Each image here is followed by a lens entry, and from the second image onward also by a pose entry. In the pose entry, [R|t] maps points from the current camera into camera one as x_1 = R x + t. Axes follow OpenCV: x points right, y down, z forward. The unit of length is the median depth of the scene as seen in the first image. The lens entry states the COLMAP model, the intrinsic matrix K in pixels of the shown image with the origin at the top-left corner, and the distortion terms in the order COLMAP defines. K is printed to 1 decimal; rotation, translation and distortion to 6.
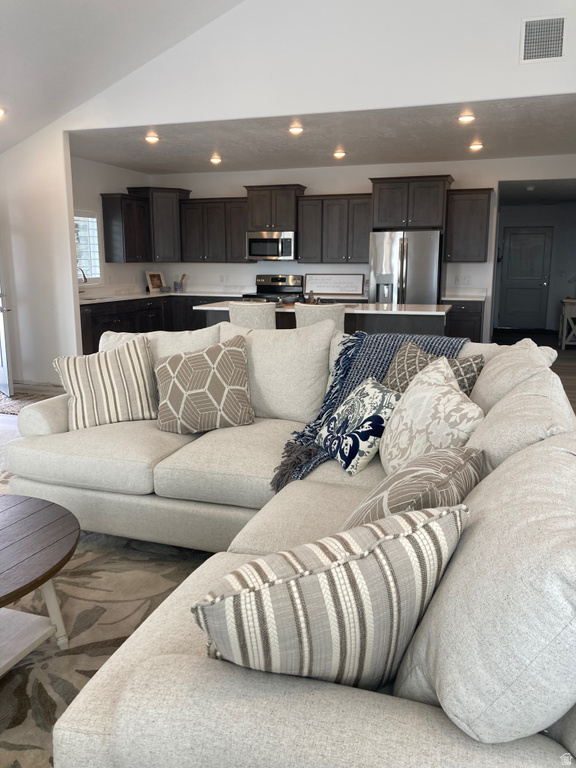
lens RADIAL K [[653.9, 0, 286.7], [0, 653.9, 383.1], [0, 0, 1]] dist [0.034134, -0.017429]
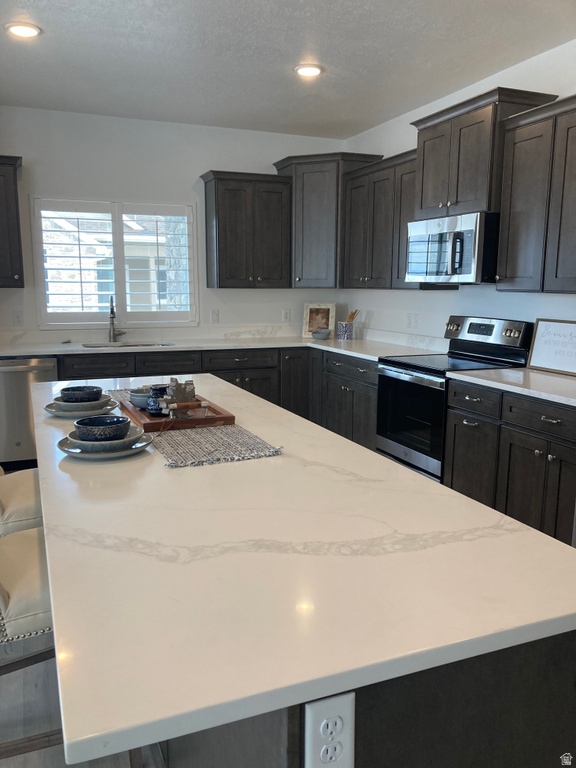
lens RADIAL K [[653.9, 0, 290.4], [0, 653.9, 383.8], [0, 0, 1]] dist [0.034134, -0.017429]
pose [[0.660996, 0.115171, -0.741499, 0.222080], [-0.145288, 0.989095, 0.024113, -0.109826], [0.736190, 0.091792, 0.670521, 0.596397]]
